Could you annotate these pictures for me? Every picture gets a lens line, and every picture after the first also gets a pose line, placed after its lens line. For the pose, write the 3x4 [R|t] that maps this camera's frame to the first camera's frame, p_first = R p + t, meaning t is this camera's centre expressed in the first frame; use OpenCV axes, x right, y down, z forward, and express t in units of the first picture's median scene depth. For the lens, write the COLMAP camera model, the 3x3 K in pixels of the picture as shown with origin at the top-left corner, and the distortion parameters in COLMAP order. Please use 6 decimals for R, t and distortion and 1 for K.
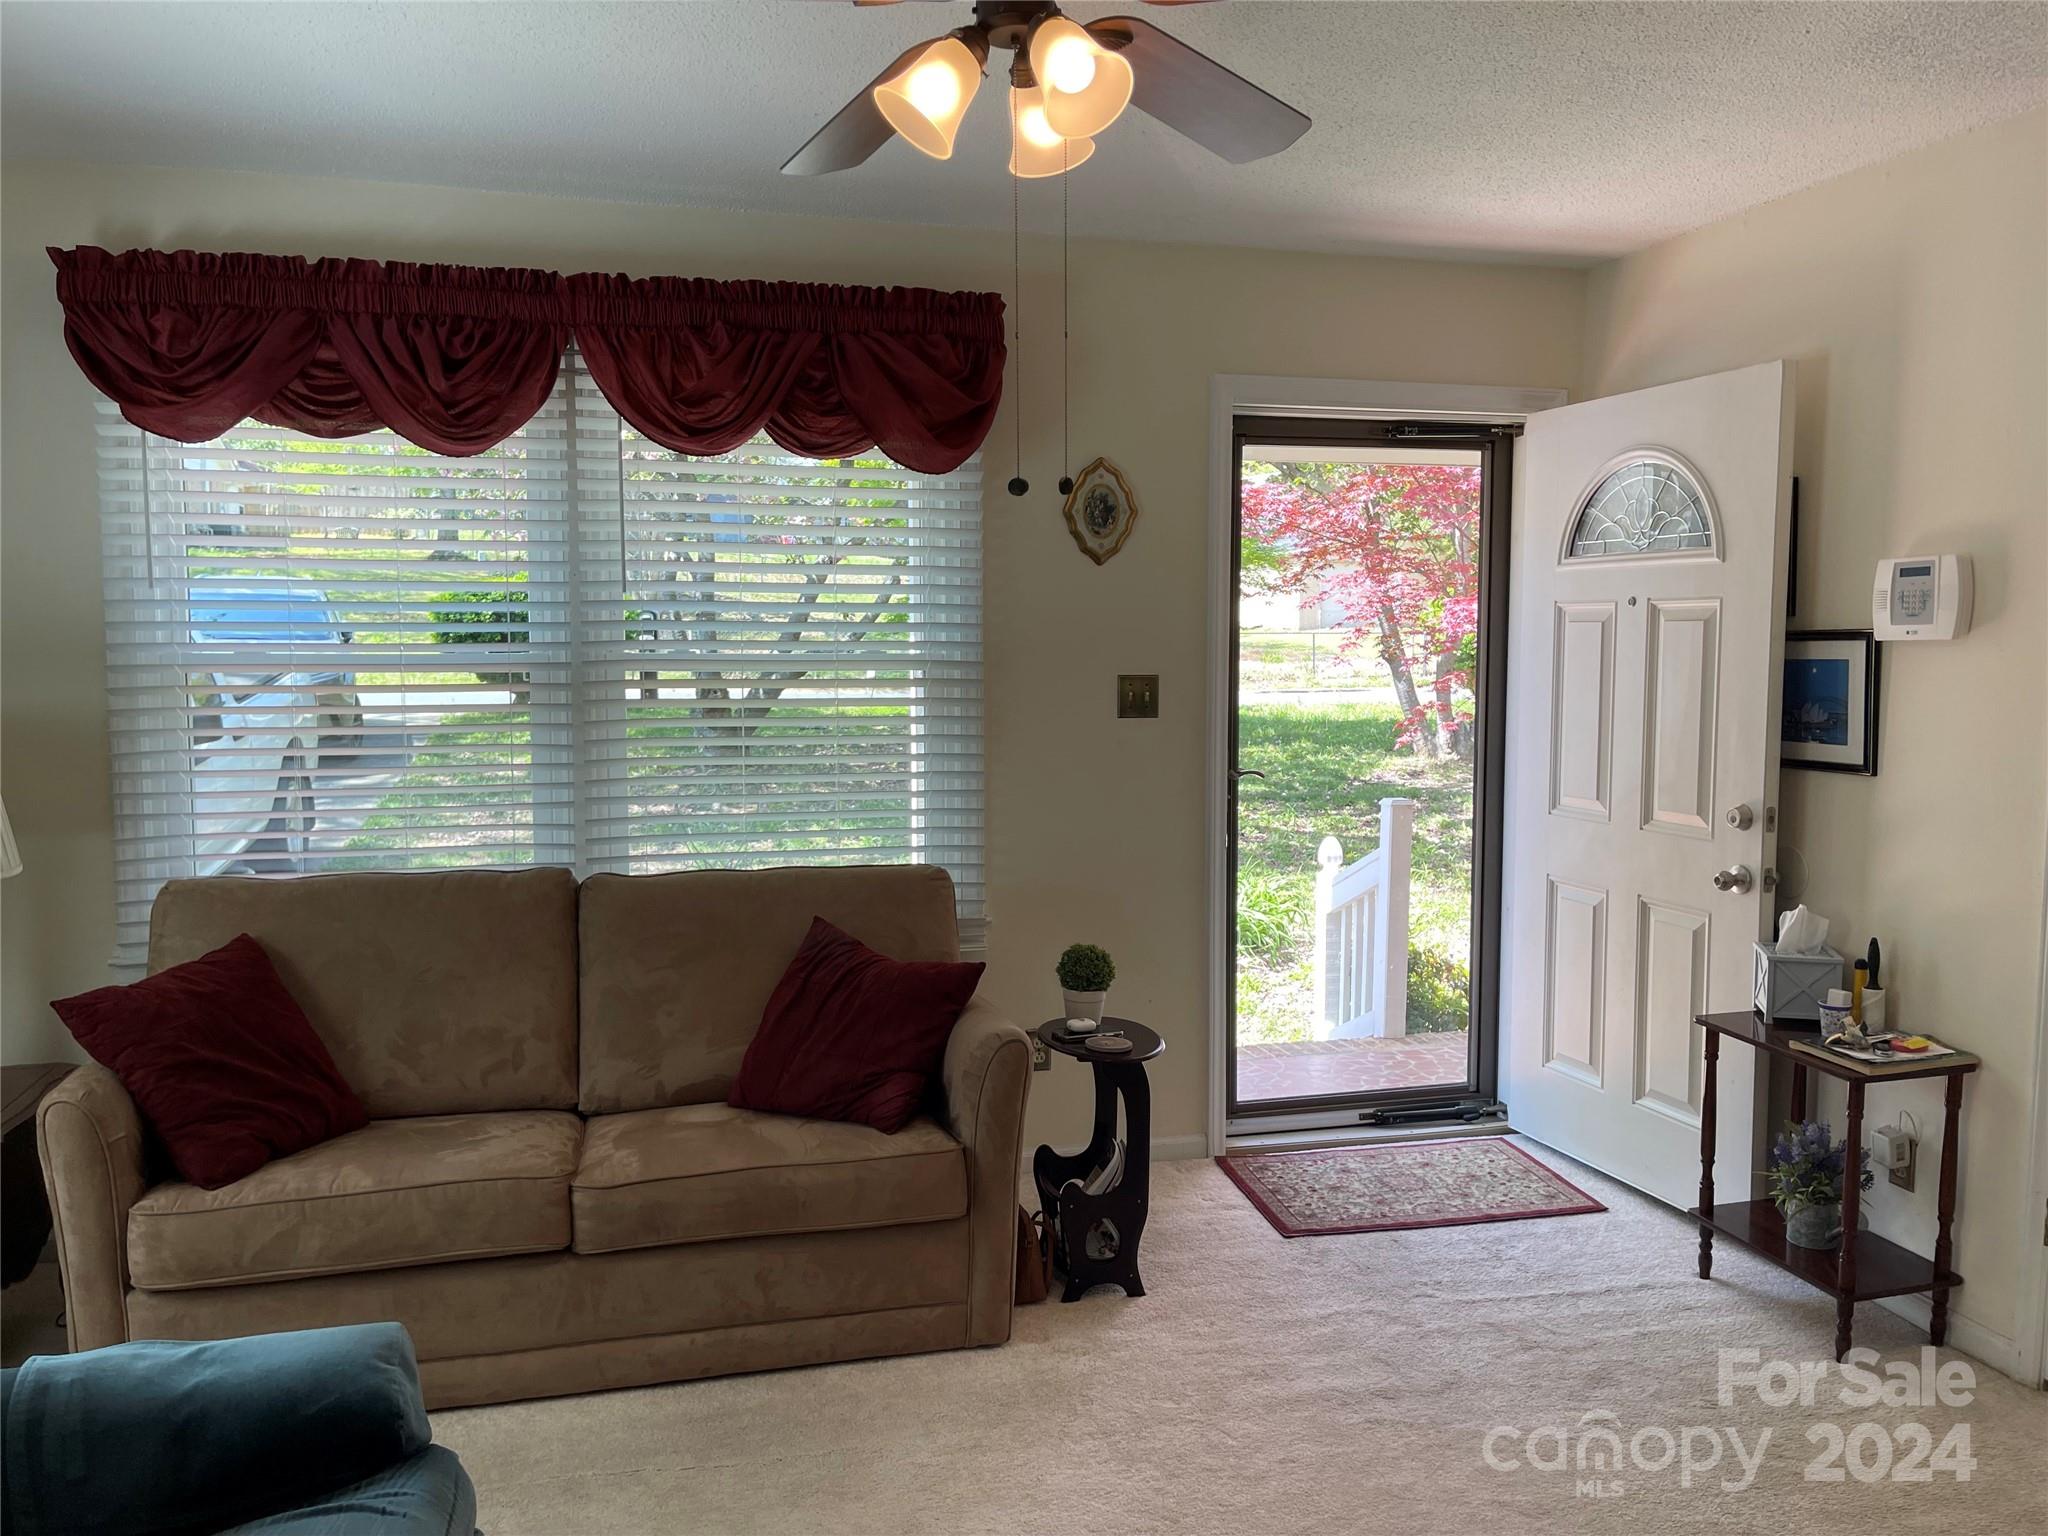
lens RADIAL K [[1554.9, 0, 1033.7], [0, 1554.9, 759.7], [0, 0, 1]] dist [0.050425, -0.058316]
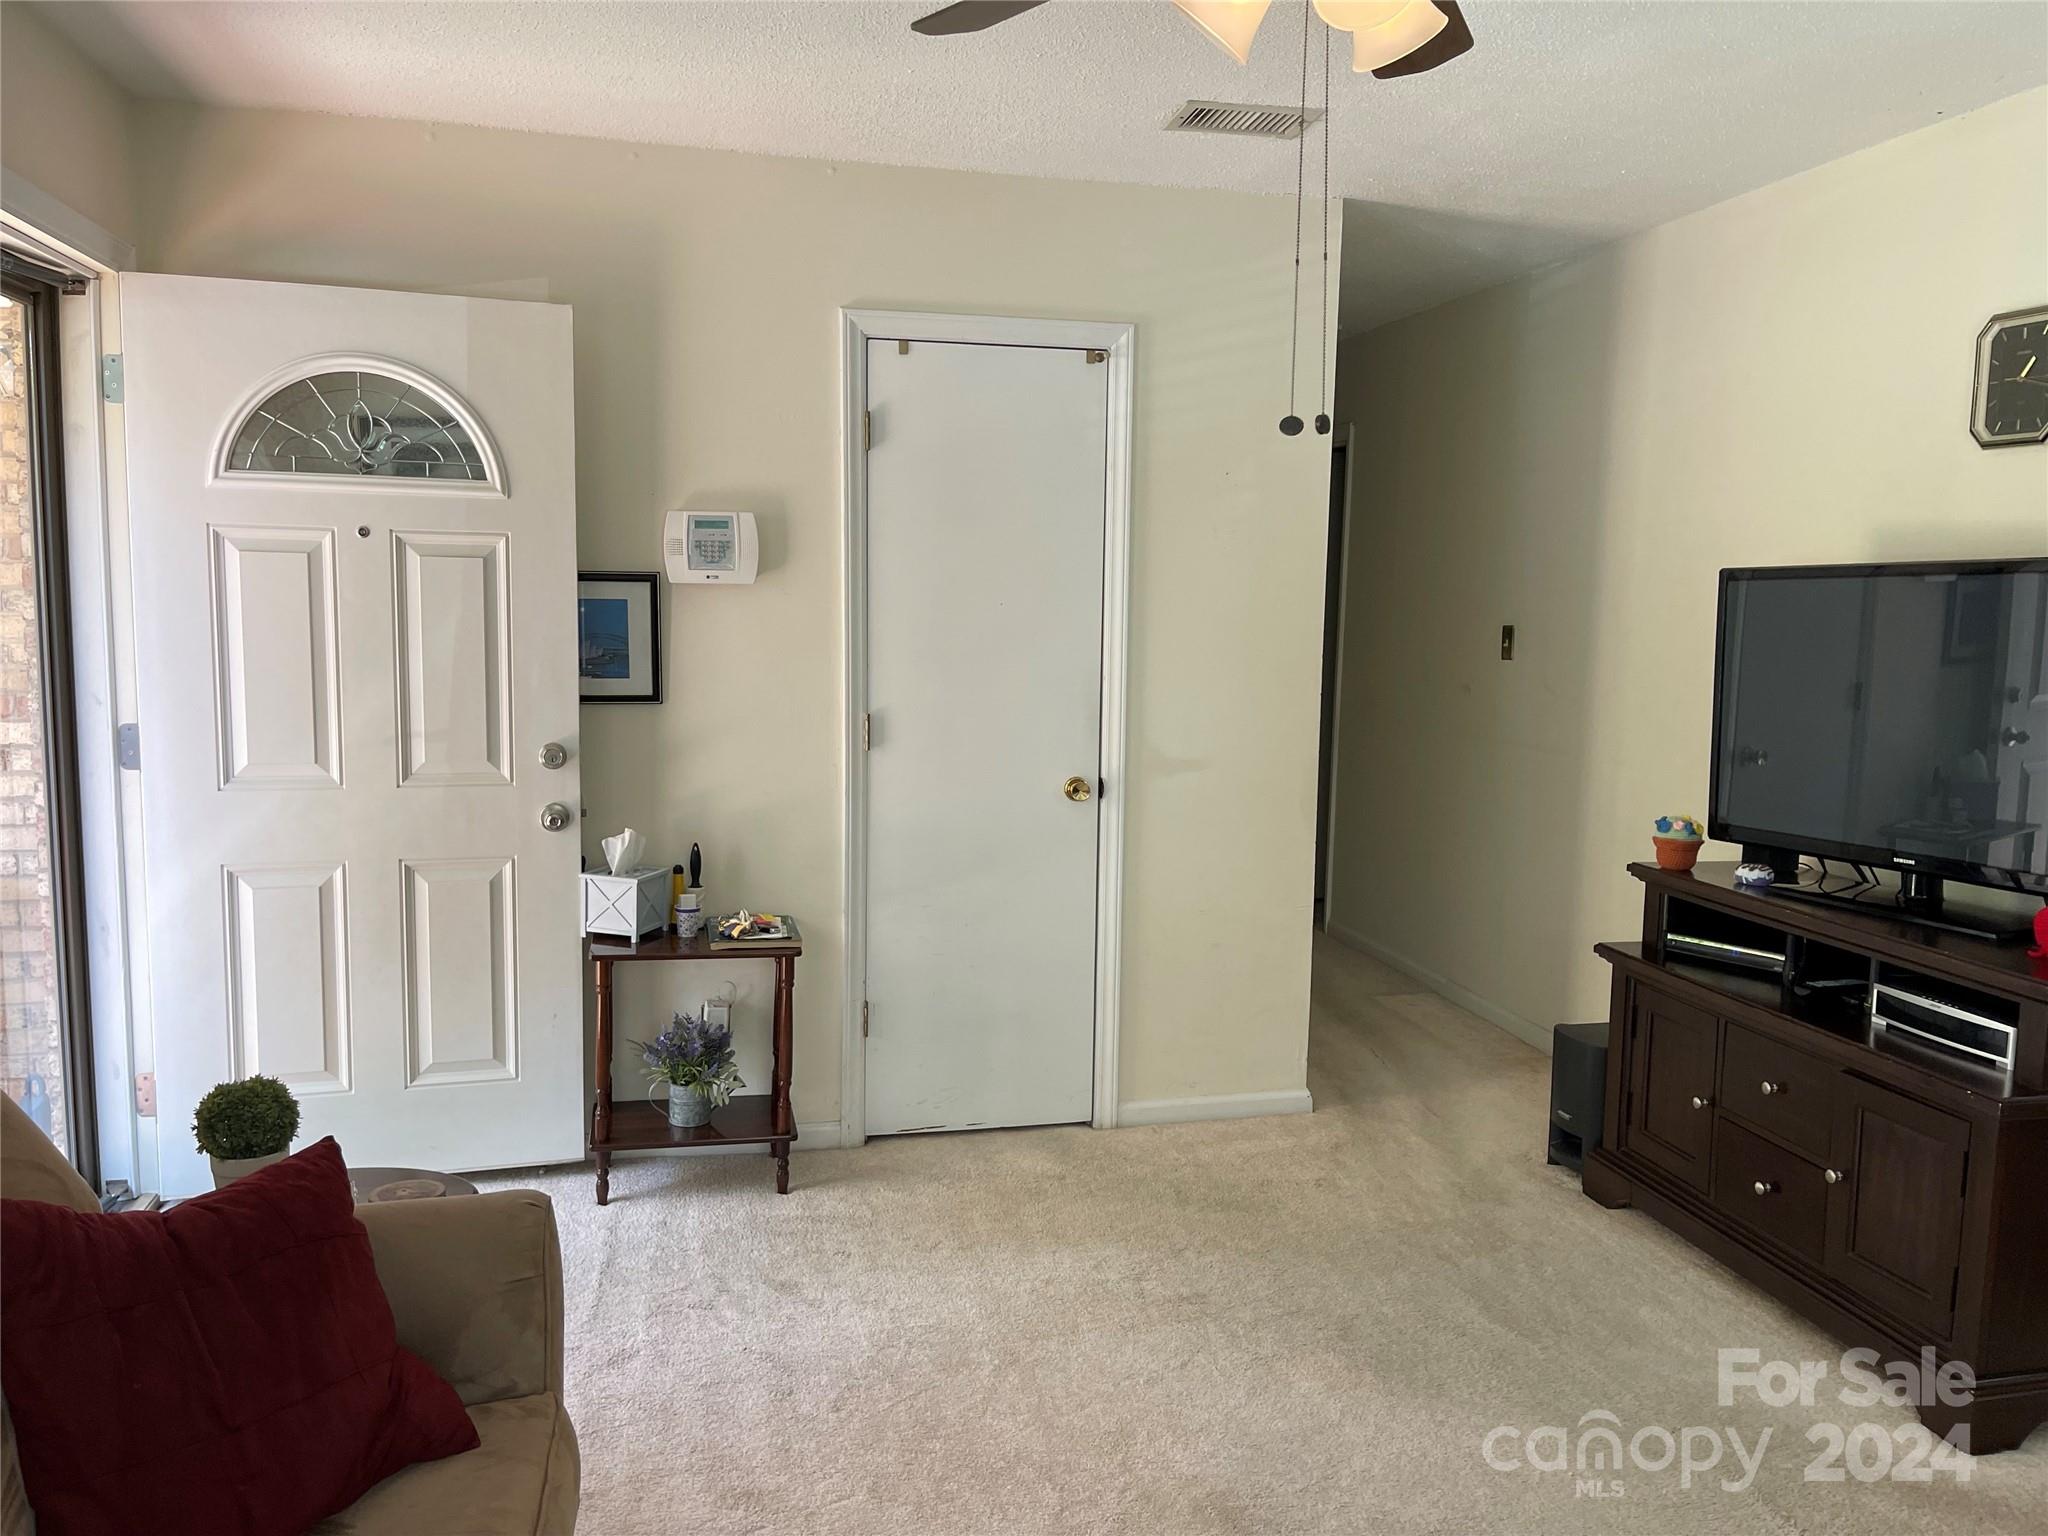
lens RADIAL K [[1554.9, 0, 1035.3], [0, 1554.9, 767.7], [0, 0, 1]] dist [0.050425, -0.058316]
pose [[0.027046, -0.114995, 0.992998, -0.562289], [0.058861, 0.991821, 0.113255, -0.053845], [-0.997900, 0.055386, 0.033594, 0.684368]]
